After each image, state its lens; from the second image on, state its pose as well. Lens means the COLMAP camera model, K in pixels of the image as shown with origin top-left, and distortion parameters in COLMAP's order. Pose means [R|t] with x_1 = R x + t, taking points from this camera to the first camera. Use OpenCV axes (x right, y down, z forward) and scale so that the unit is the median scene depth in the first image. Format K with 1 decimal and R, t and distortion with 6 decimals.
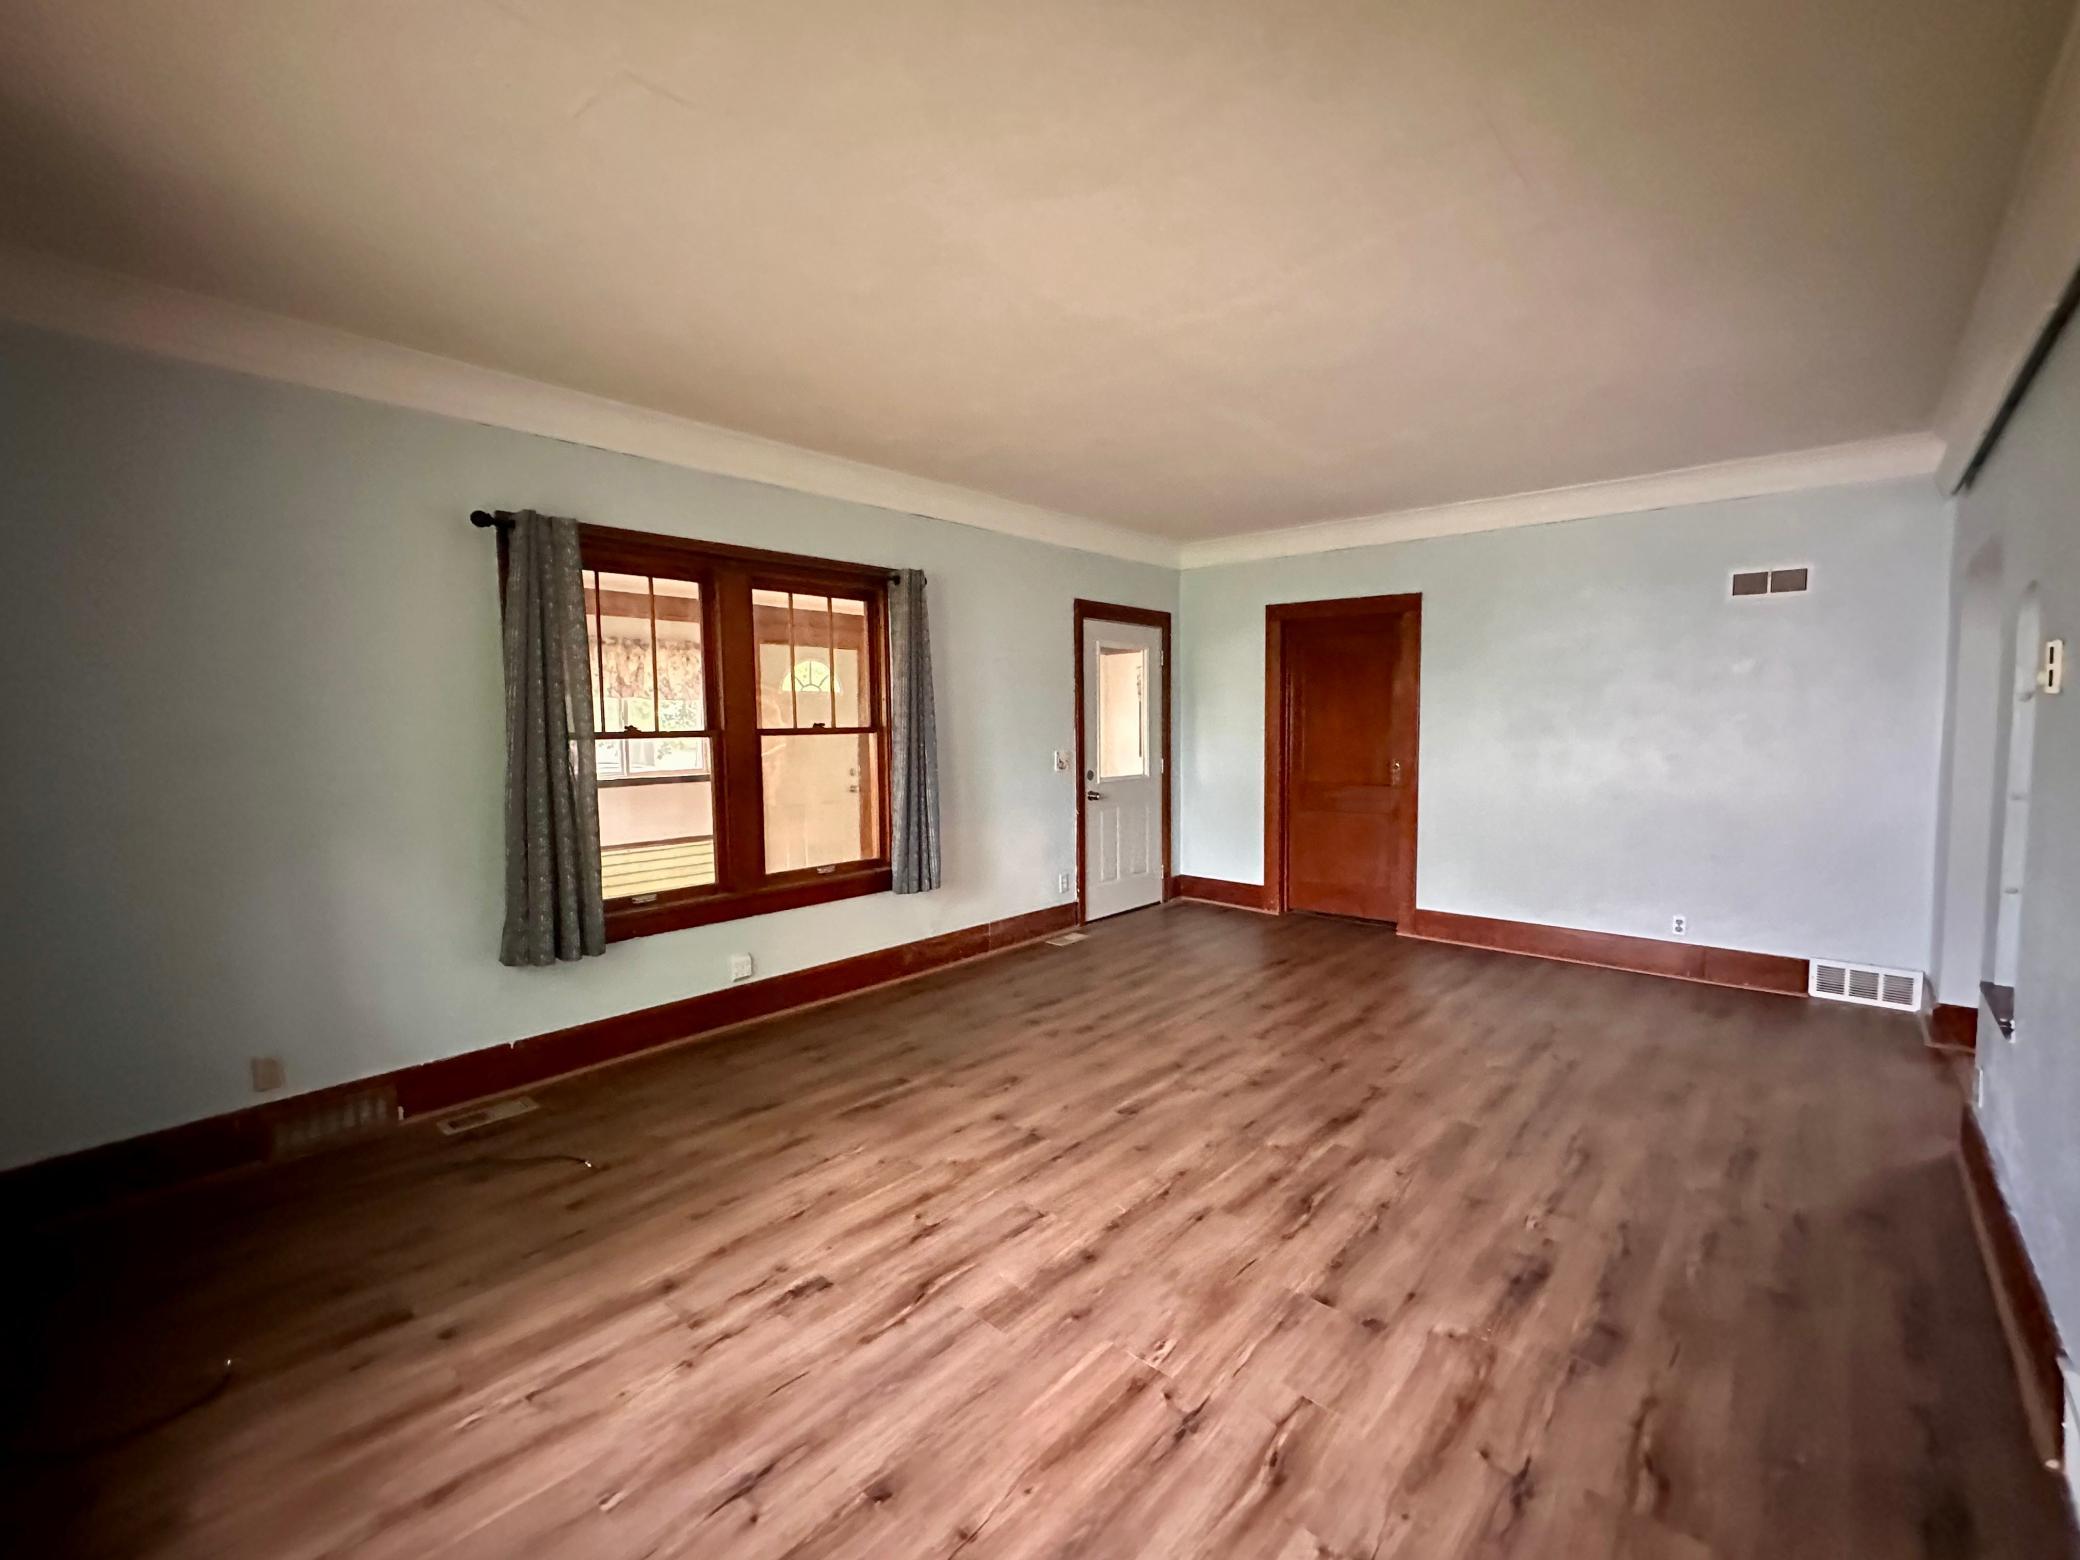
lens RADIAL K [[905.7, 0, 1040.0], [0, 905.7, 780.0], [0, 0, 1]] dist [0.000980, 0.000378]
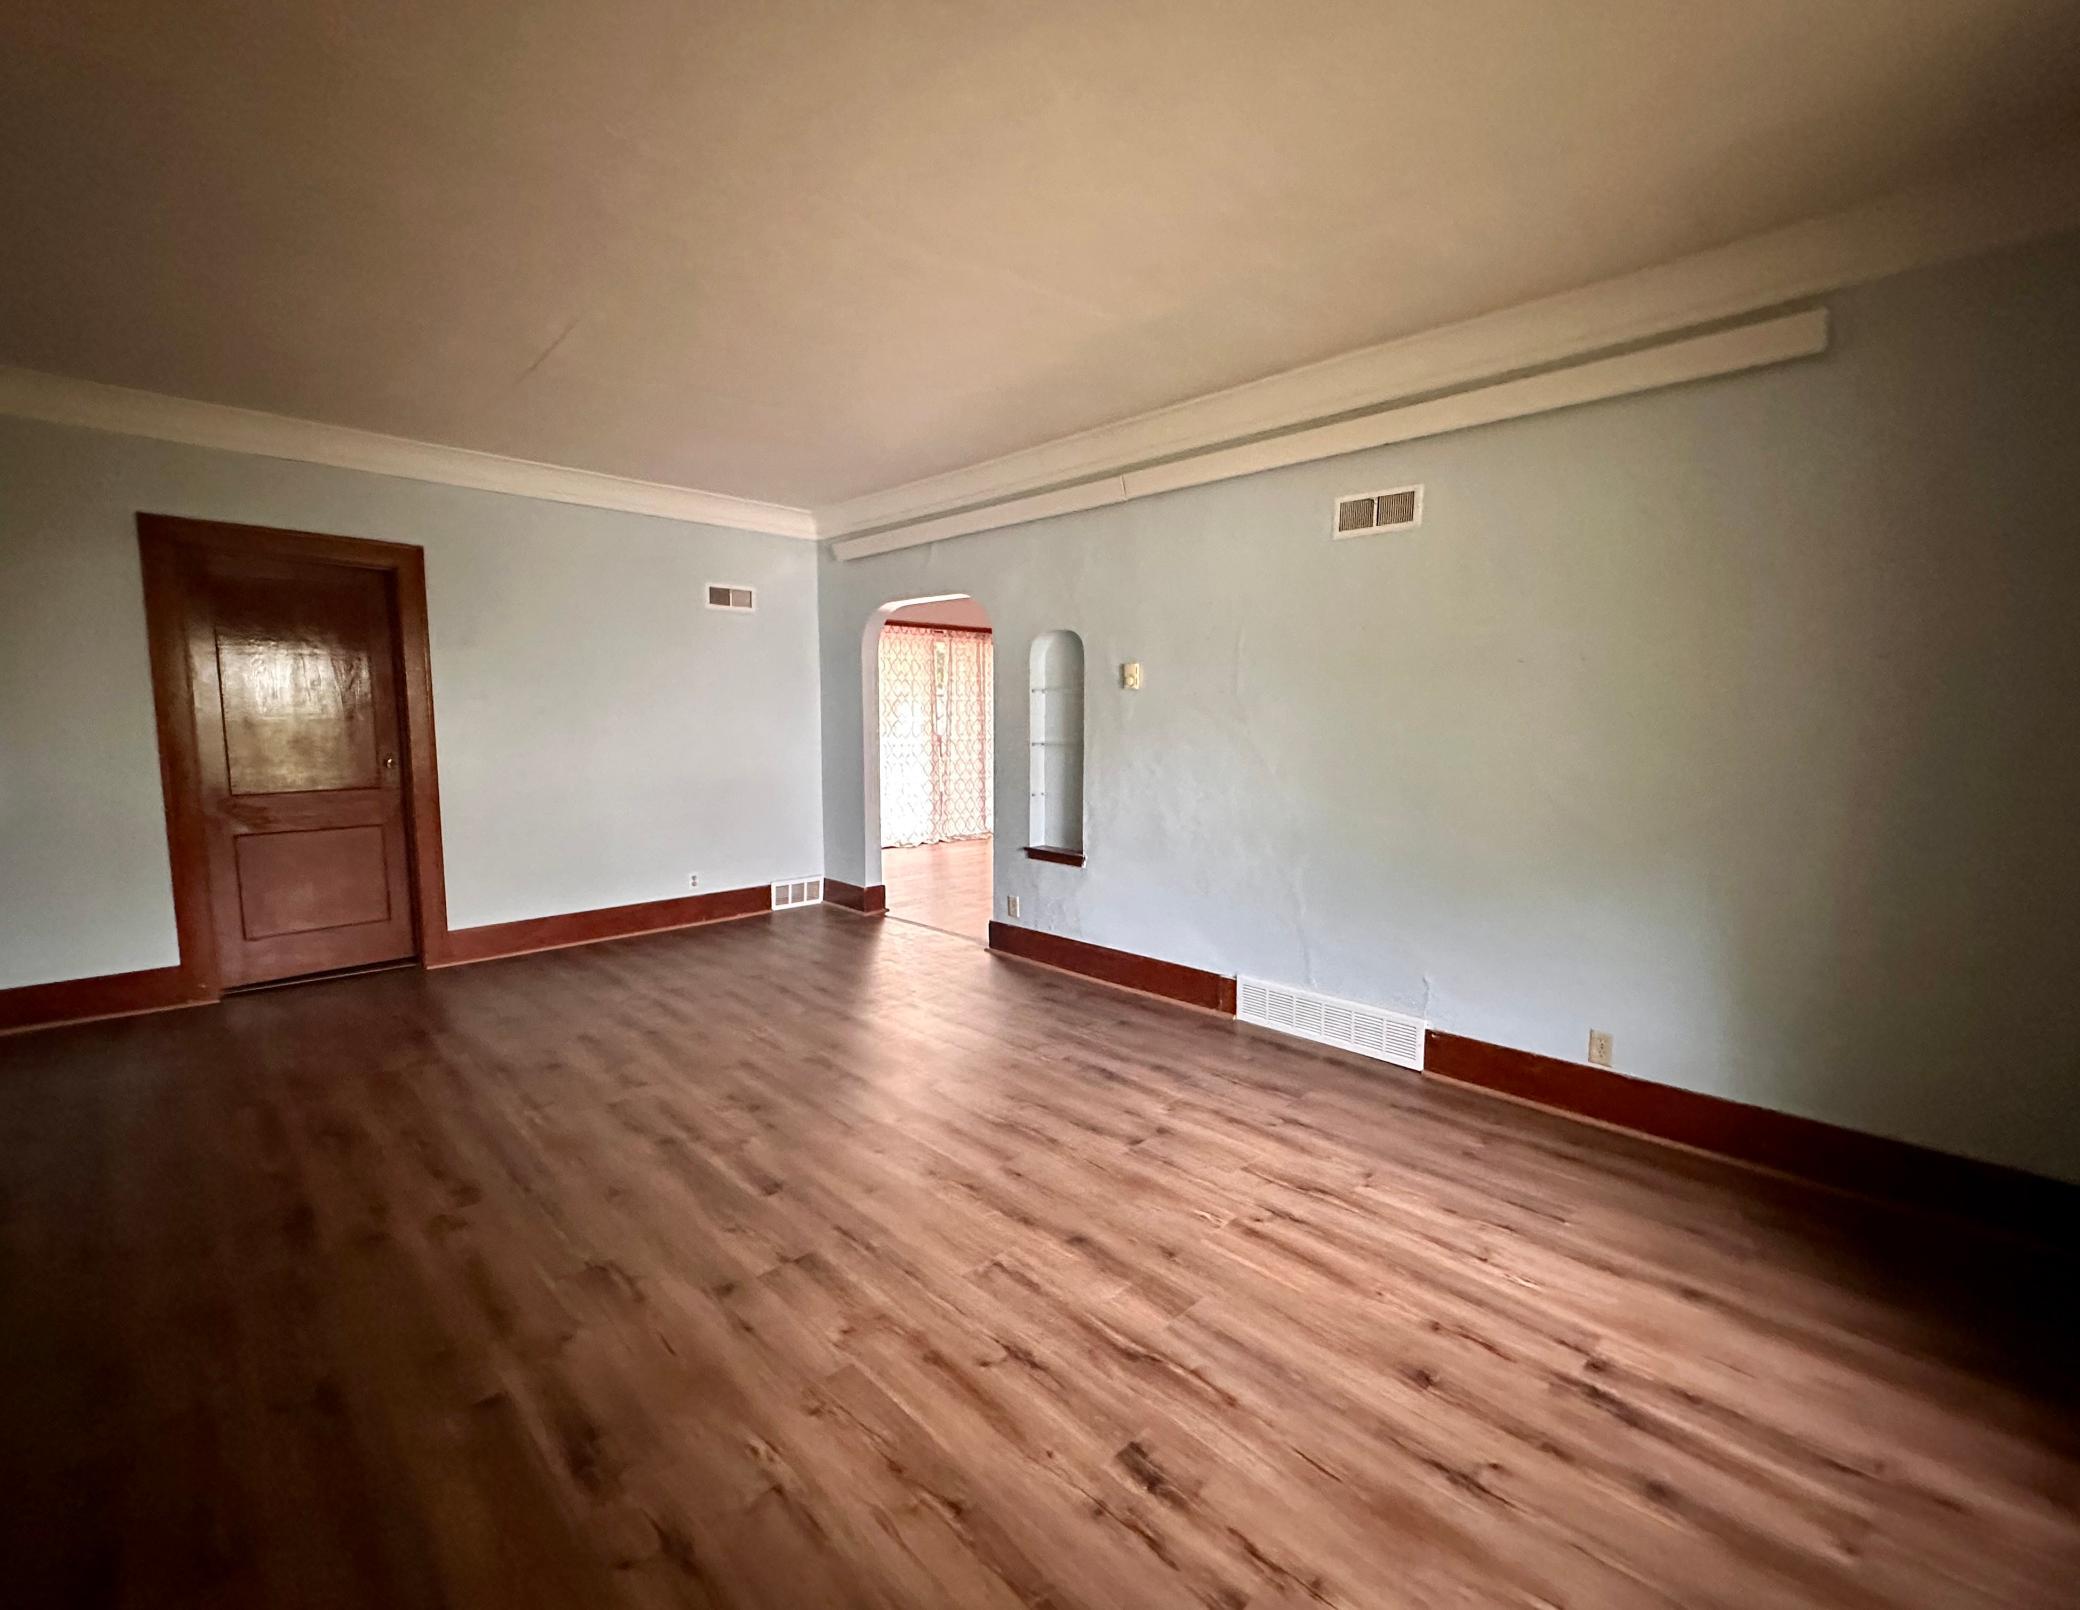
lens RADIAL K [[906.3, 0, 1040.0], [0, 906.3, 805.0], [0, 0, 1]] dist [-0.000270, -0.000217]
pose [[0.065293, -0.093570, 0.993469, -0.900115], [0.064403, 0.993913, 0.089379, -0.028494], [-0.995786, 0.058146, 0.070922, 0.975112]]
